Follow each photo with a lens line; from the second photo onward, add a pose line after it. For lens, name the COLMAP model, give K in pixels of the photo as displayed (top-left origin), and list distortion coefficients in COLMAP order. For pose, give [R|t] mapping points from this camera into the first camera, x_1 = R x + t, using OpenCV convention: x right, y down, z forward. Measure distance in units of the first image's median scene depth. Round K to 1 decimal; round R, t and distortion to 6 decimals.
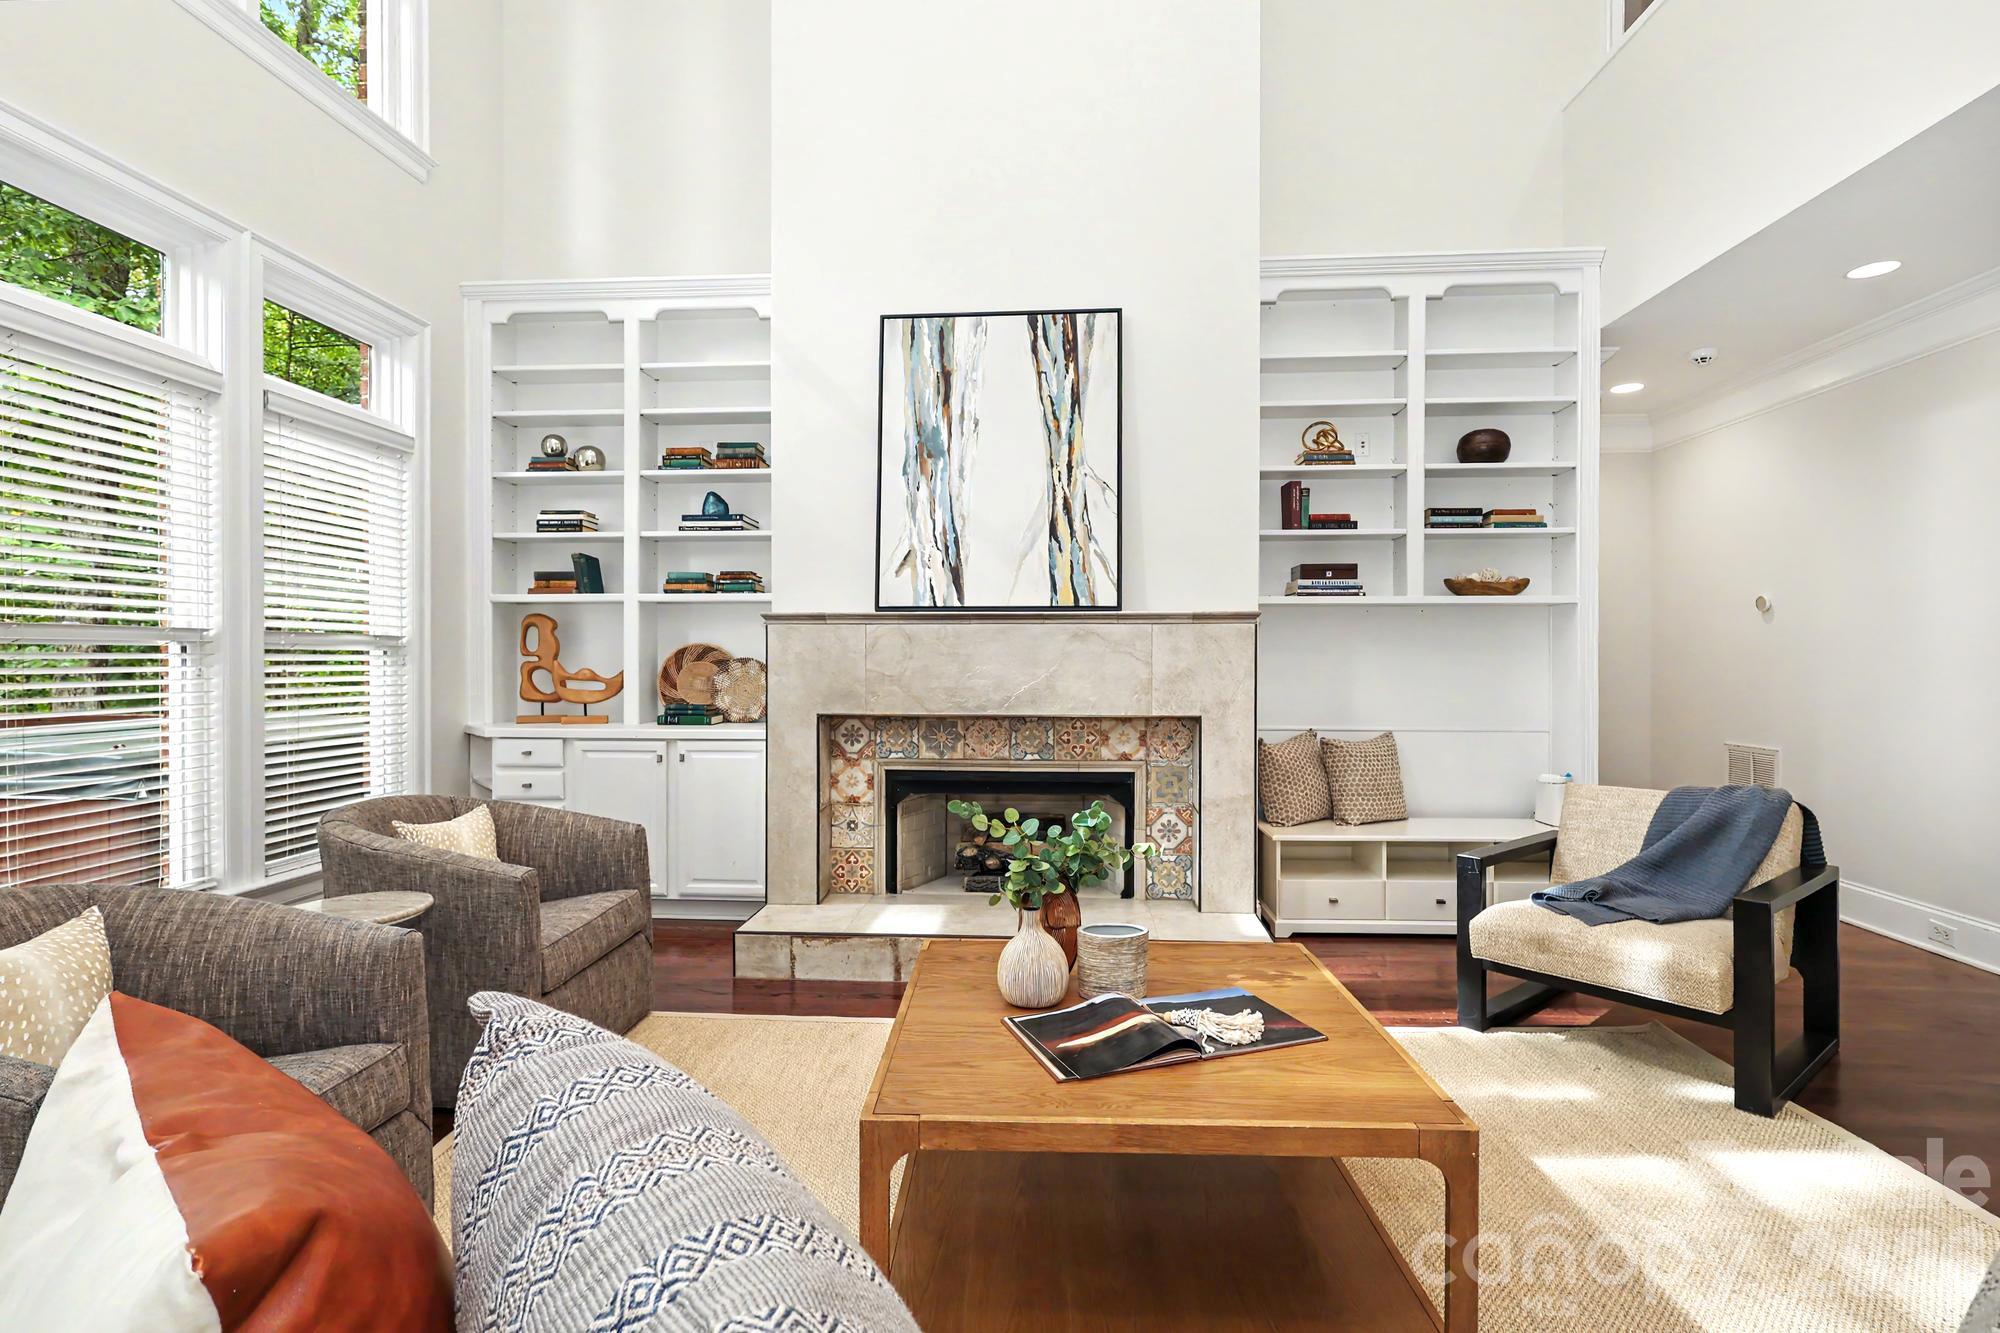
lens RADIAL K [[977.2, 0, 1000.0], [0, 977.2, 666.5], [0, 0, 1]] dist [0.002206, 0.000448]
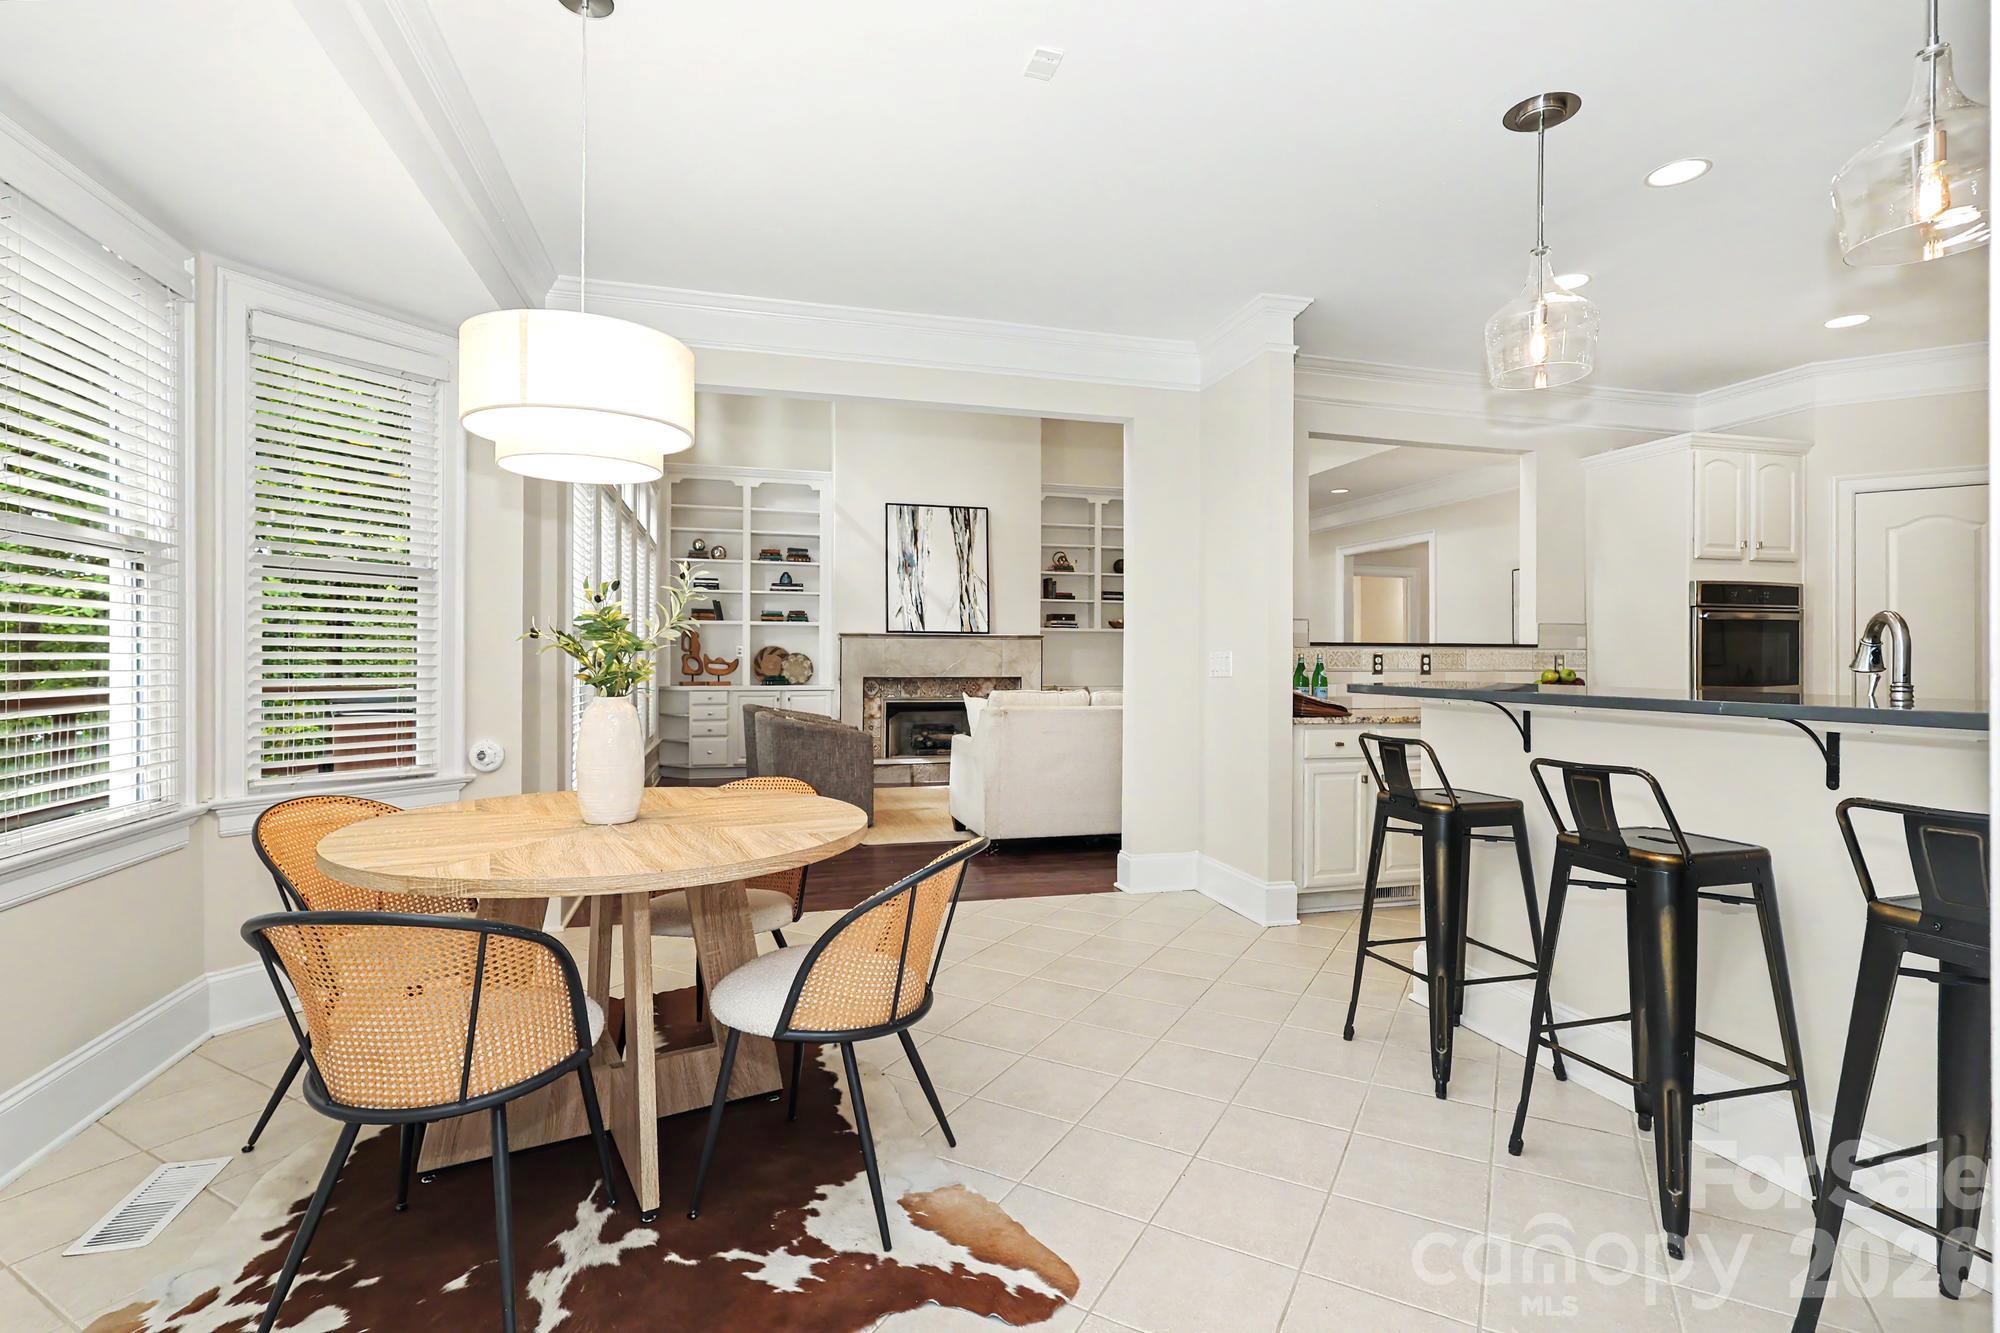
lens RADIAL K [[936.0, 0, 996.8], [0, 936.0, 662.0], [0, 0, 1]] dist [-0.000233, 0.000498]
pose [[0.944958, 0.002752, 0.327181, -0.596440], [-0.000018, 0.999965, -0.008362, 0.030560], [-0.327193, 0.007896, 0.944925, -1.156226]]
